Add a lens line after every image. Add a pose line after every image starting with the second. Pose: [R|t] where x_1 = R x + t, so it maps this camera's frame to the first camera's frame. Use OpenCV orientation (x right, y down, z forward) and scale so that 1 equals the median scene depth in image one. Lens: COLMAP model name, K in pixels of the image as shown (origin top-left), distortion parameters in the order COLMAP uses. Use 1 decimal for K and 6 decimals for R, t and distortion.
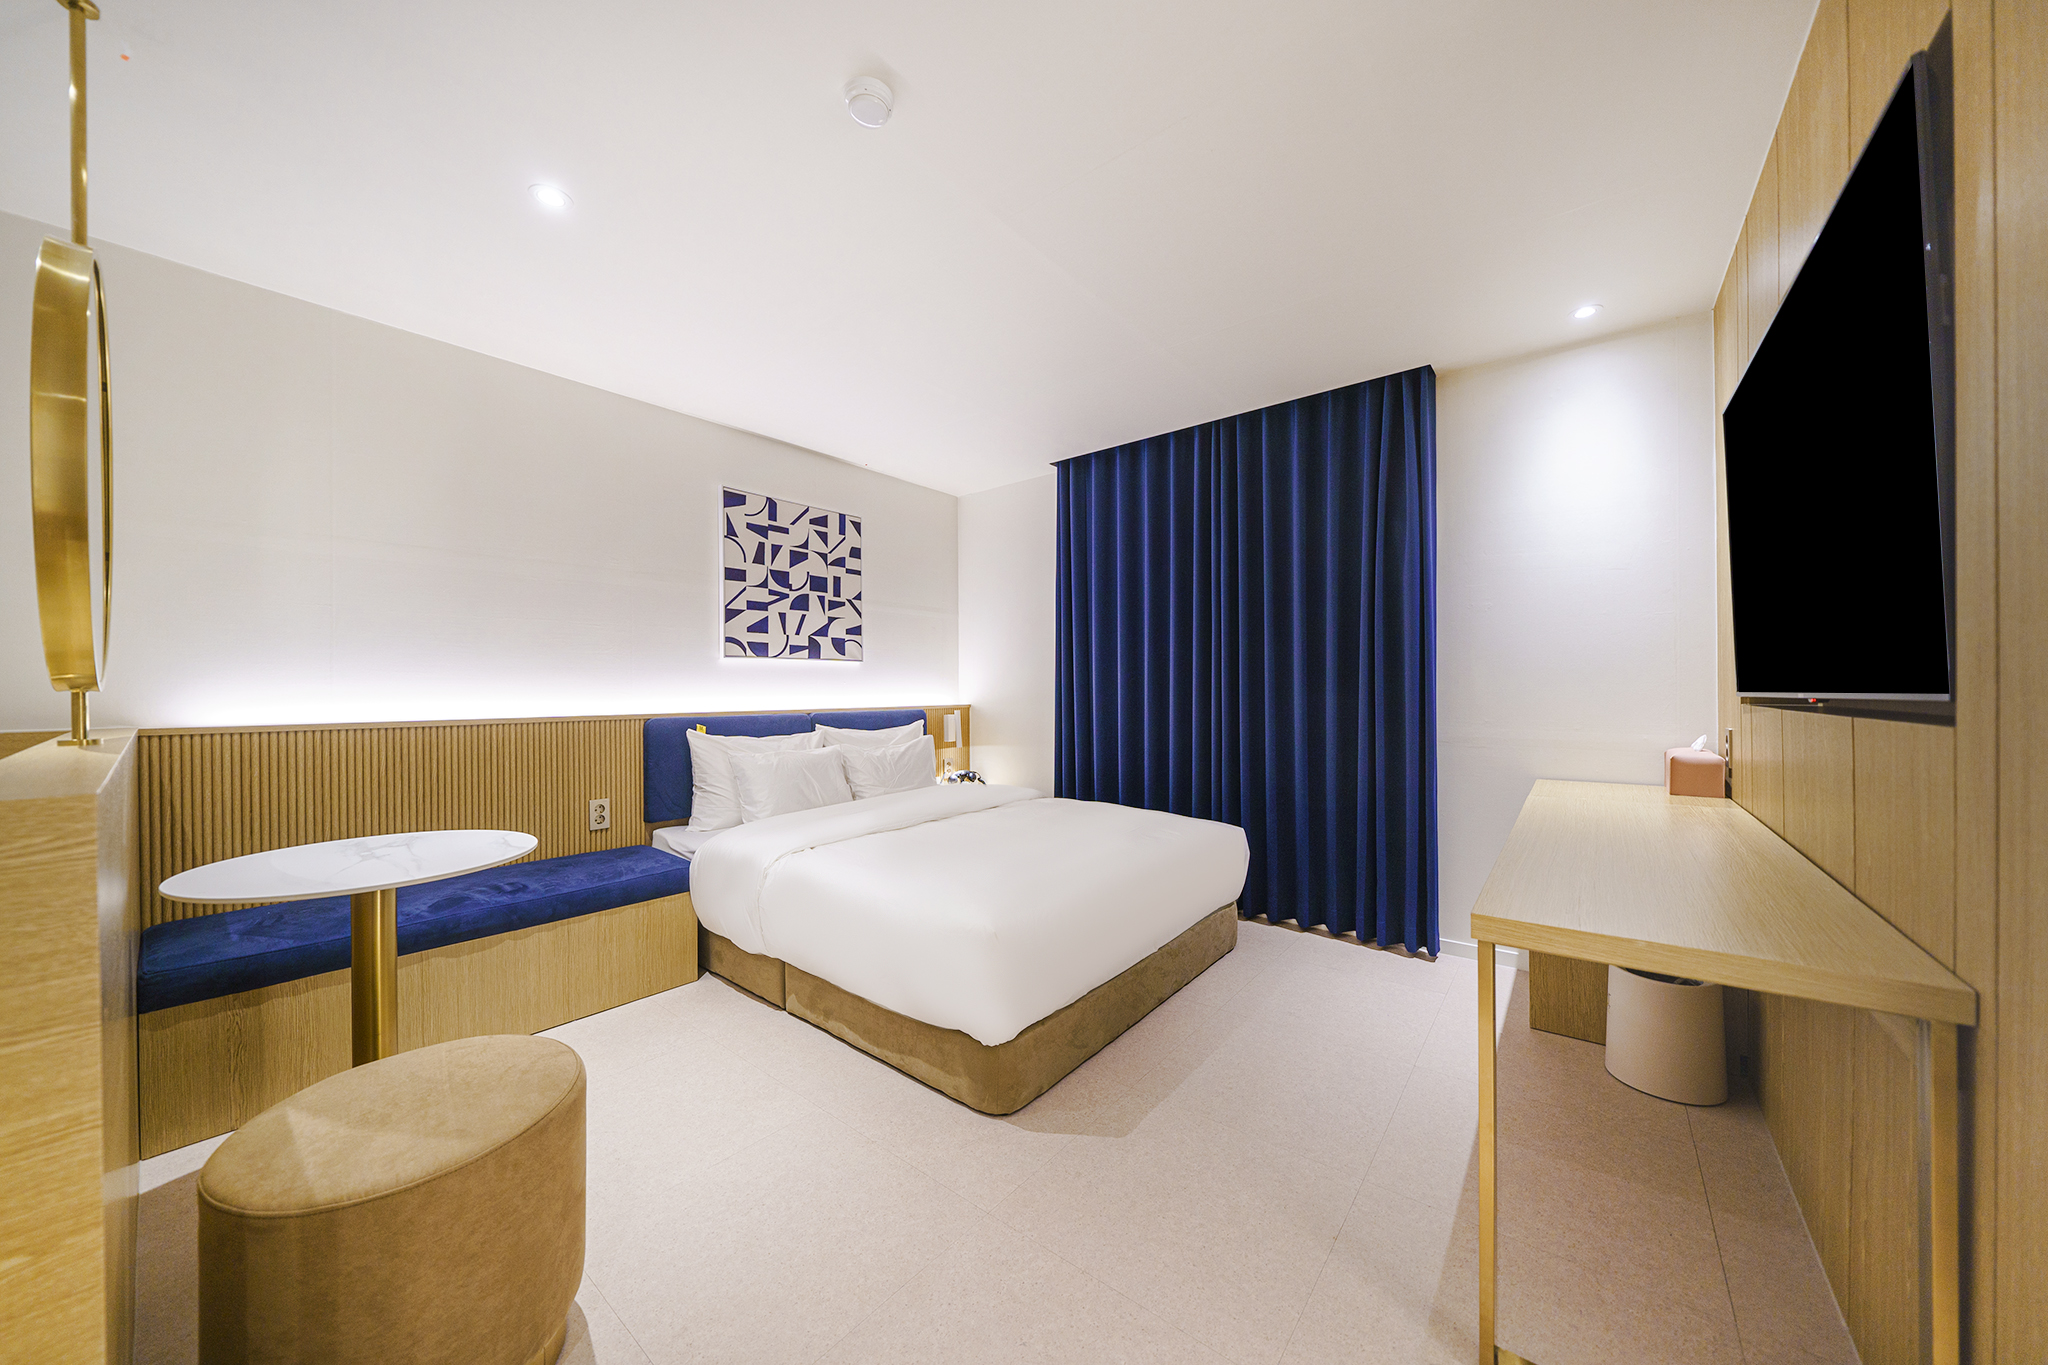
lens RADIAL K [[701.3, 0, 1010.8], [0, 701.3, 679.4], [0, 0, 1]] dist [-0.001844, 0.000191]
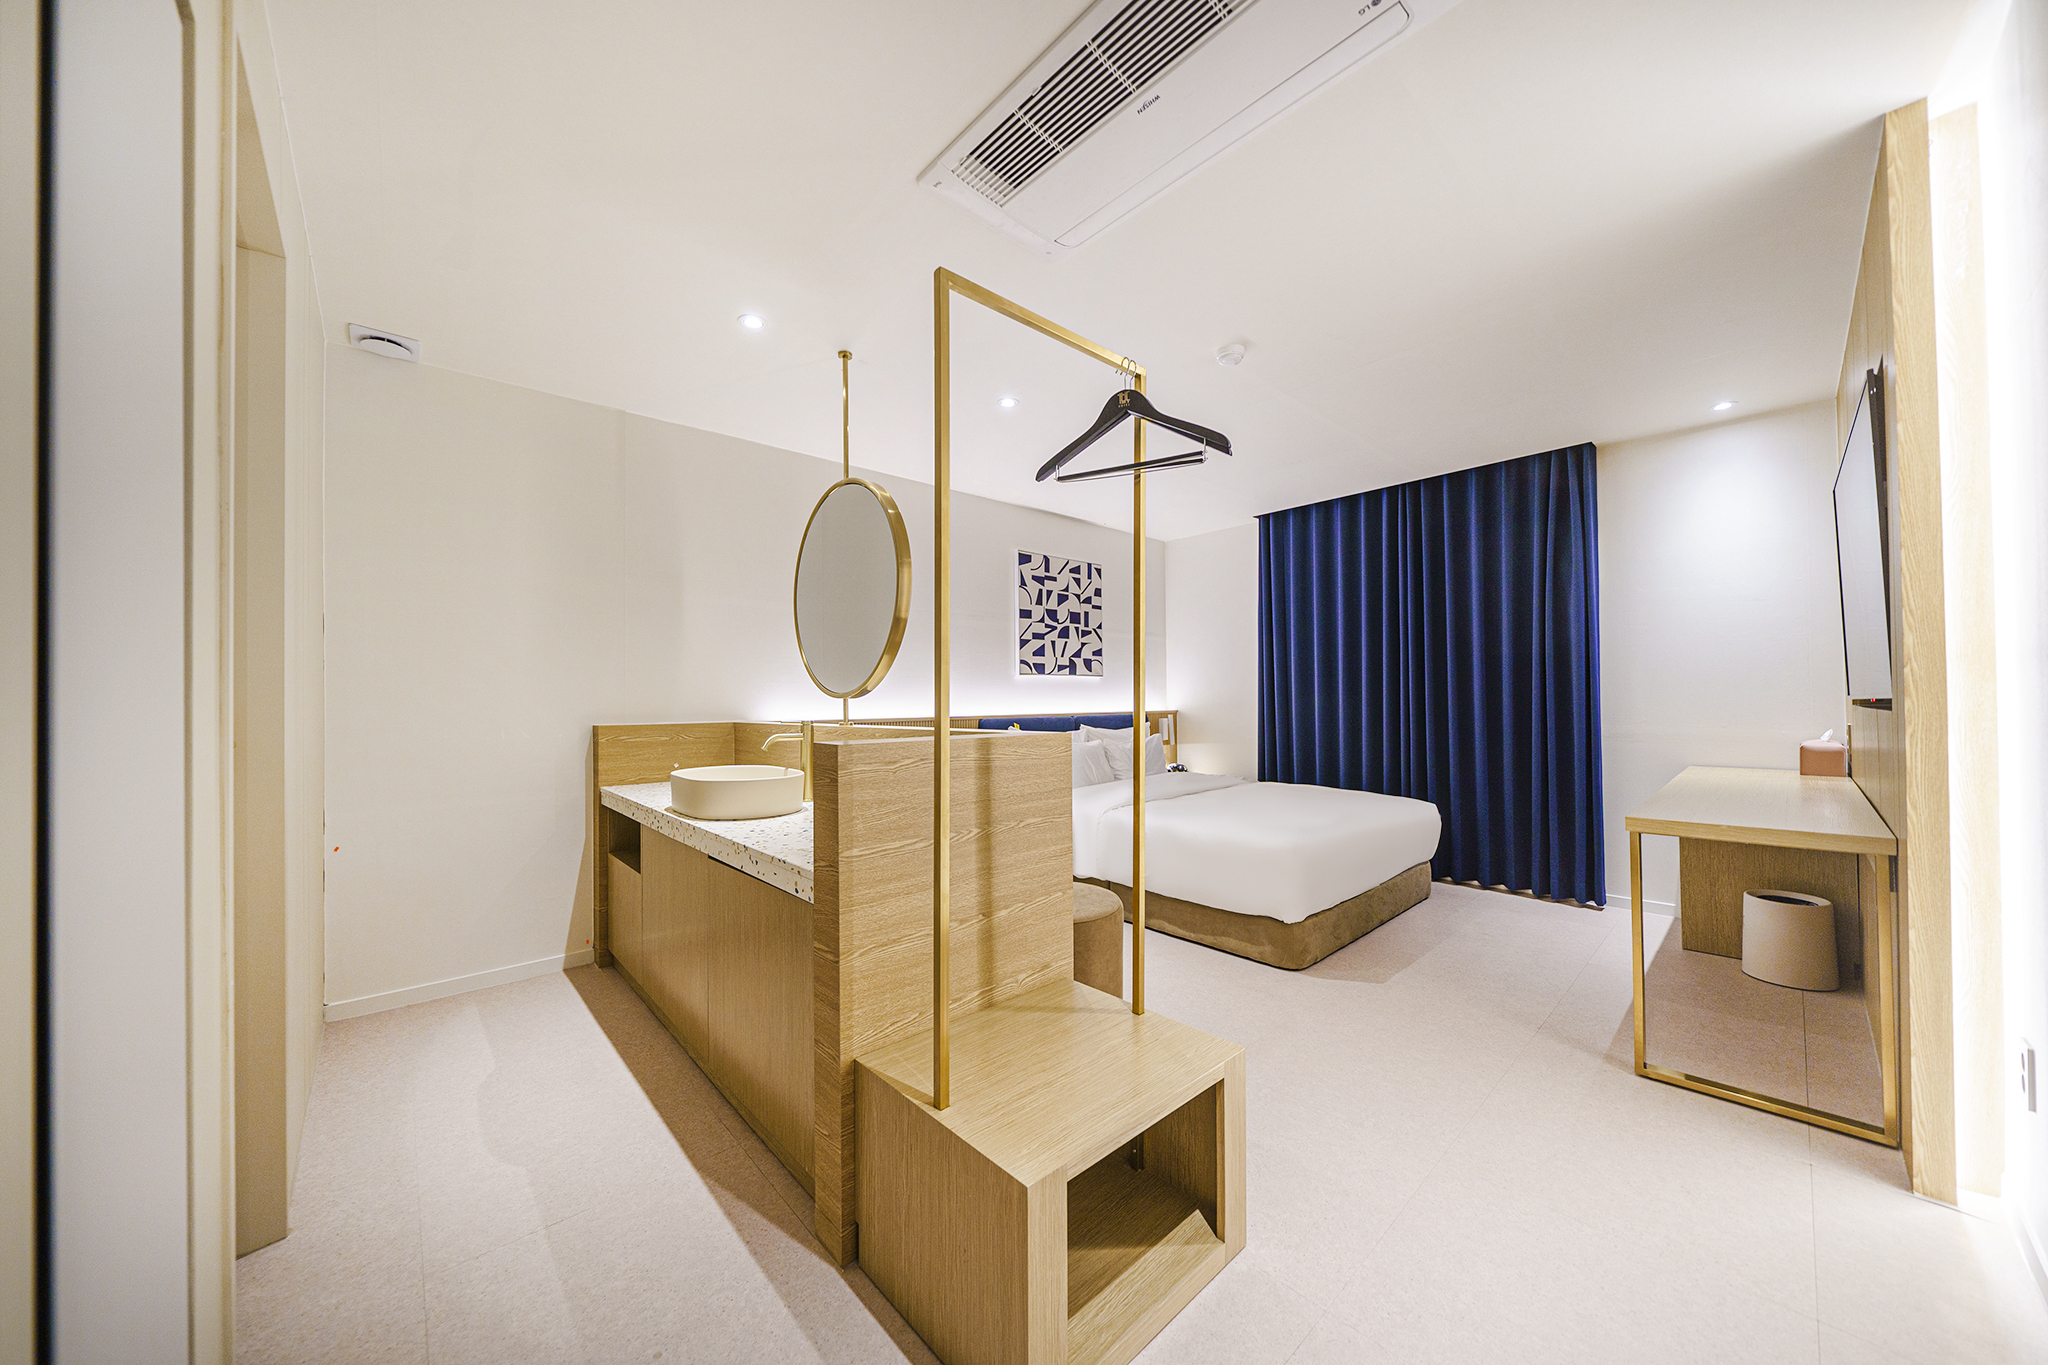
lens RADIAL K [[701.3, 0, 1012.2], [0, 701.3, 681.8], [0, 0, 1]] dist [-0.001844, 0.000191]
pose [[0.988899, -0.007565, -0.148397, -0.221469], [0.005864, 0.999912, -0.011897, -0.001564], [0.148474, 0.010895, 0.988856, -0.355328]]
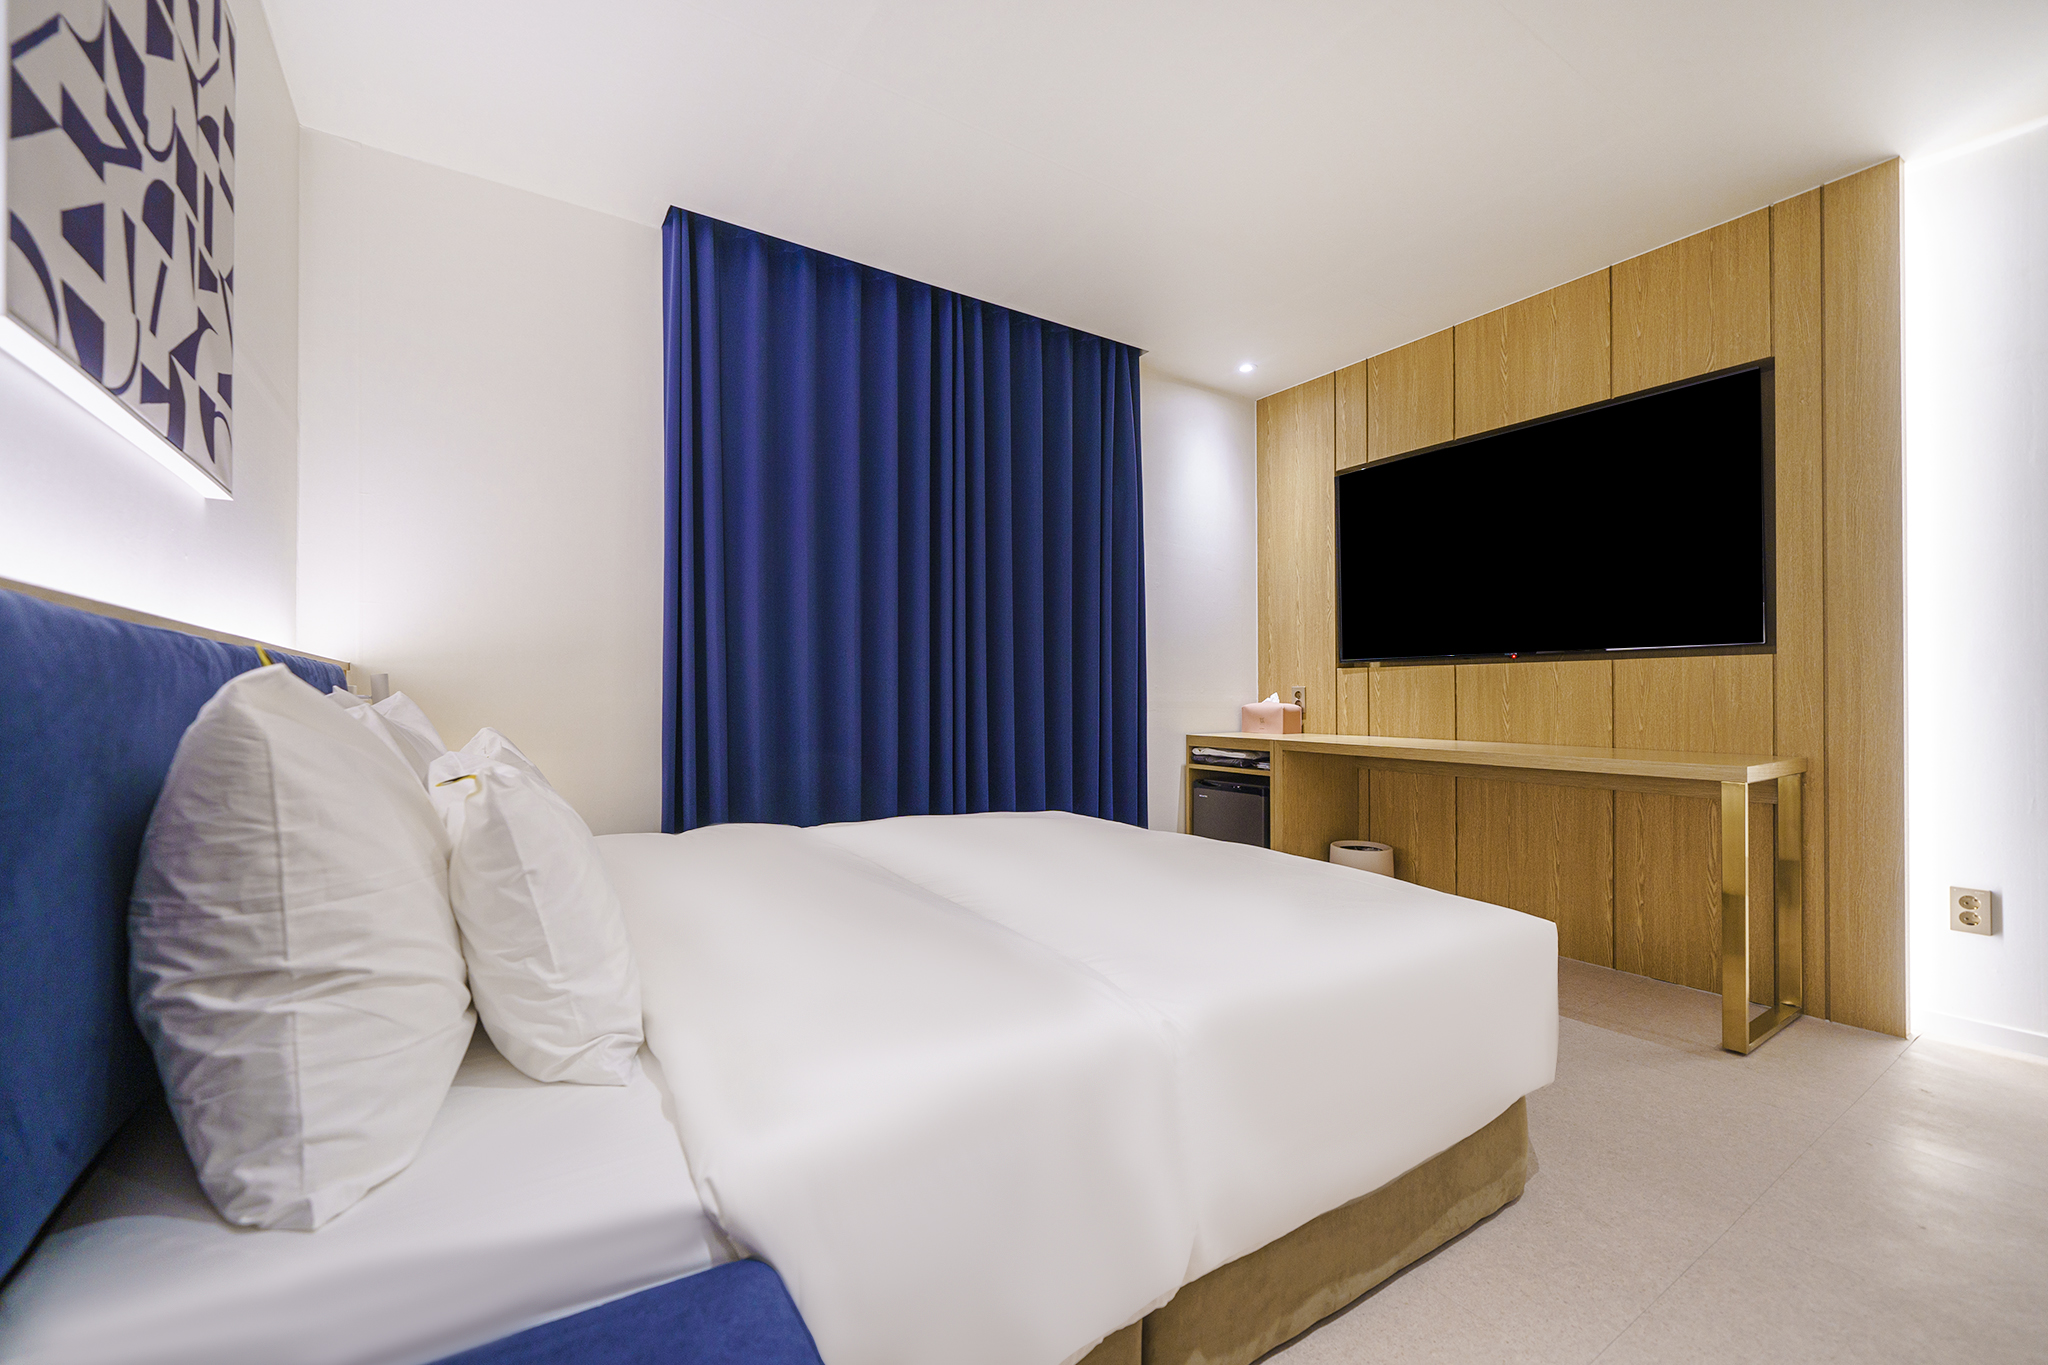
lens RADIAL K [[844.1, 0, 1013.3], [0, 844.1, 701.9], [0, 0, 1]] dist [0.000026, 0.000466]
pose [[0.306624, 0.010530, 0.951773, -0.550915], [-0.017598, 0.999831, -0.005392, 0.075063], [-0.951668, -0.015096, 0.306757, 0.660697]]
